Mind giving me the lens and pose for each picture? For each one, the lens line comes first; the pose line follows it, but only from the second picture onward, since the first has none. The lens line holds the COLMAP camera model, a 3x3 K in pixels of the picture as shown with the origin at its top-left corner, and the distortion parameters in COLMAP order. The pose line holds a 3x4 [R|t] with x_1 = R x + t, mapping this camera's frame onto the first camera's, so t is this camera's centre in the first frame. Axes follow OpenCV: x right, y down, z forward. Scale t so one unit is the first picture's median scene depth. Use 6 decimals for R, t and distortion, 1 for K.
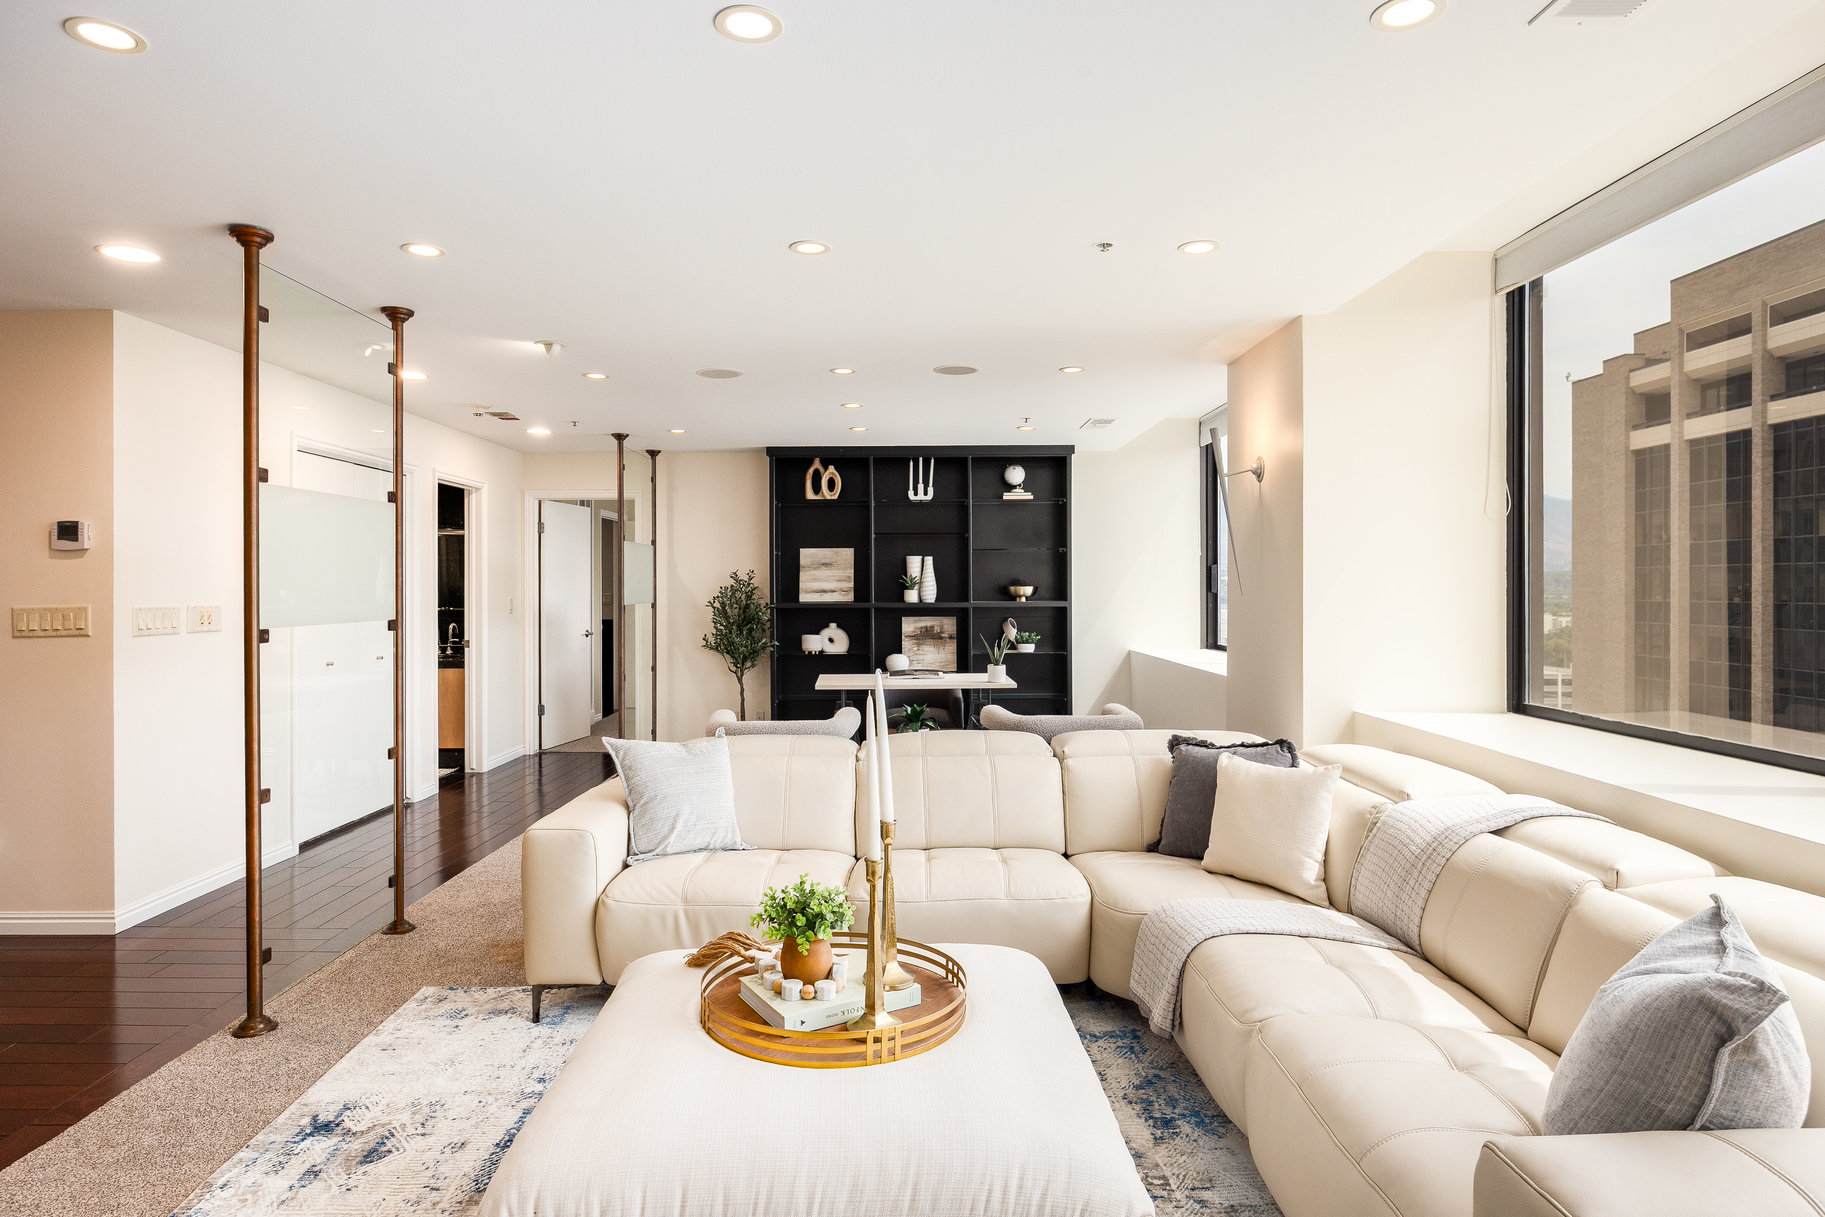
lens RADIAL K [[1002.6, 0, 912.5], [0, 1002.6, 608.5], [0, 0, 1]] dist [-0.000734, -0.000623]
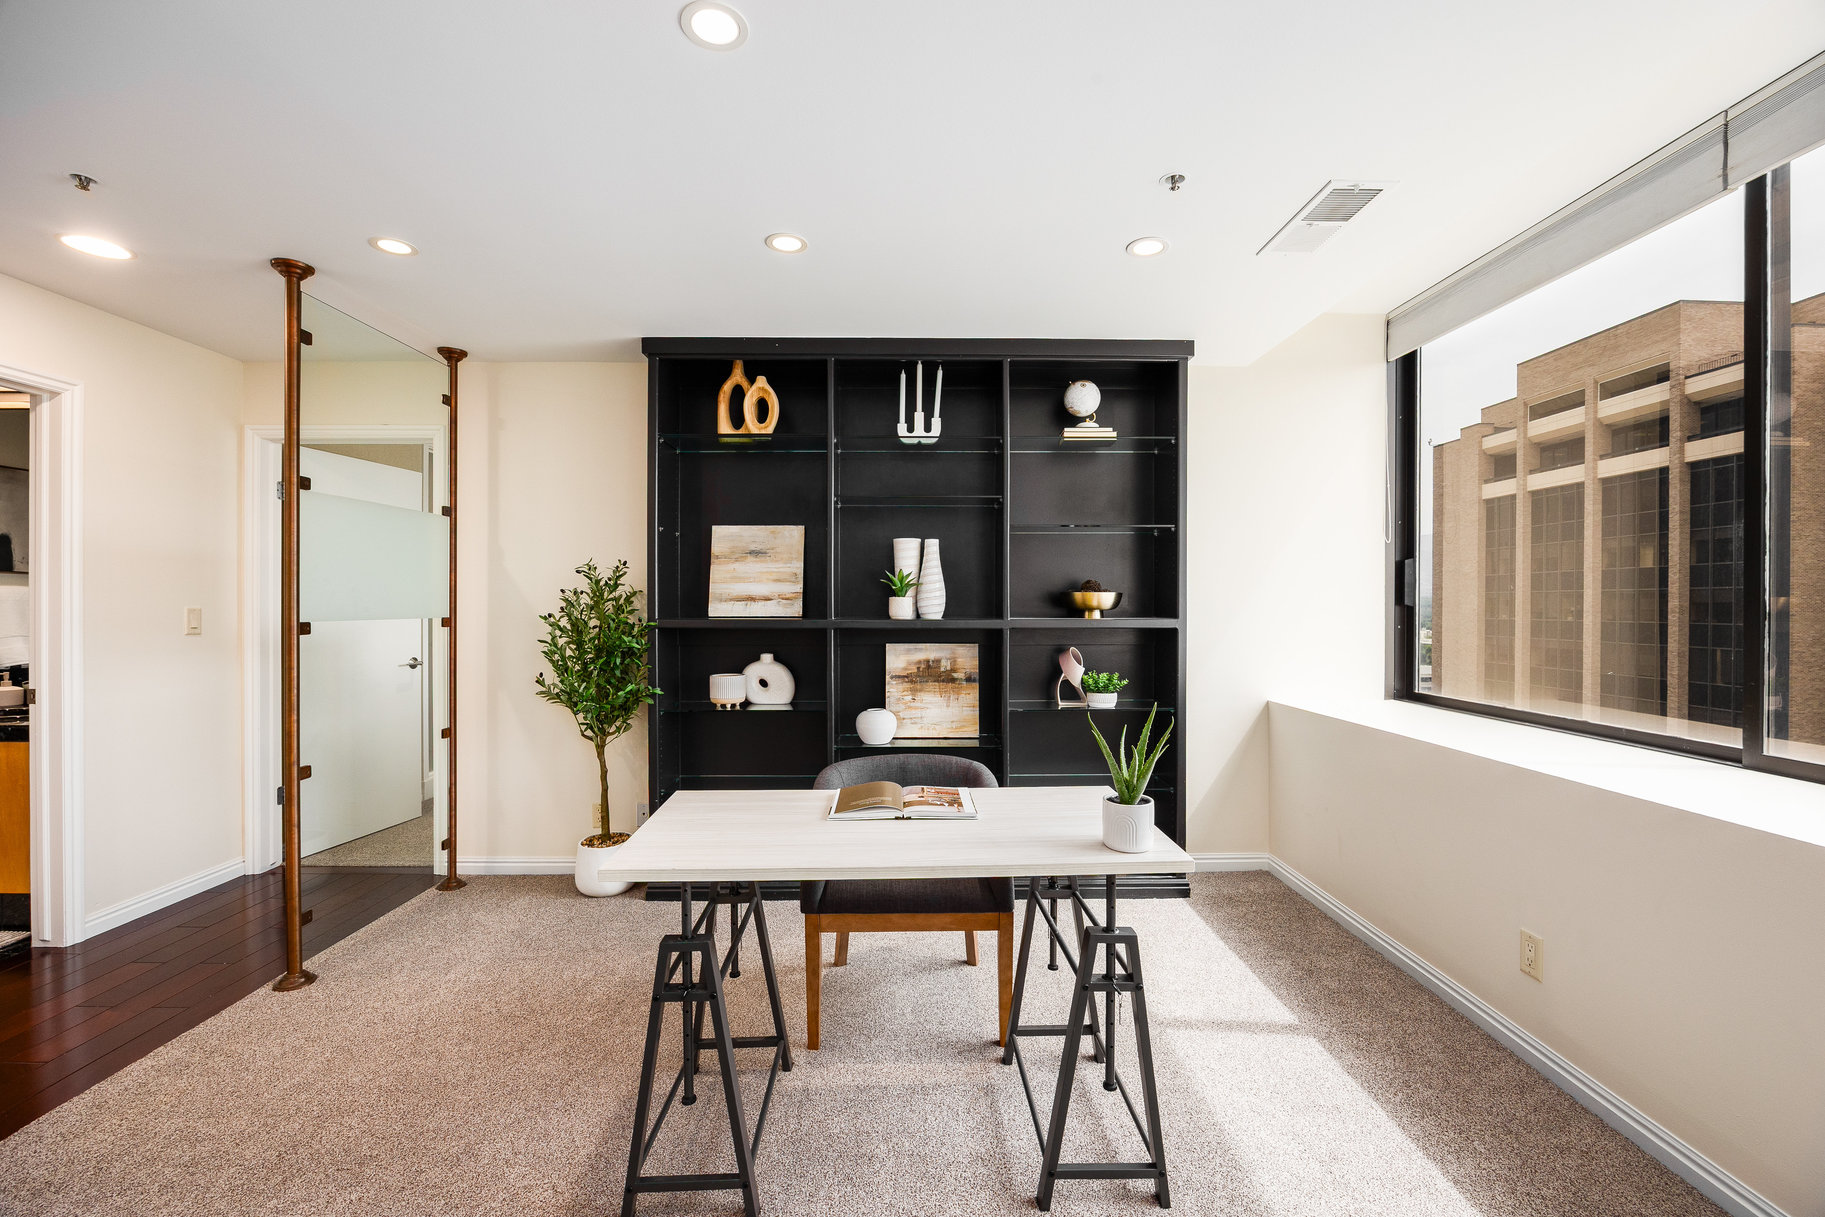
lens RADIAL K [[787.4, 0, 913.9], [0, 787.4, 555.6], [0, 0, 1]] dist [0.017372, 0.000075]
pose [[0.999980, 0.006295, -0.000144, 0.005679], [-0.006286, 0.996569, -0.082531, -0.005057], [-0.000376, 0.082530, 0.996588, 0.545208]]
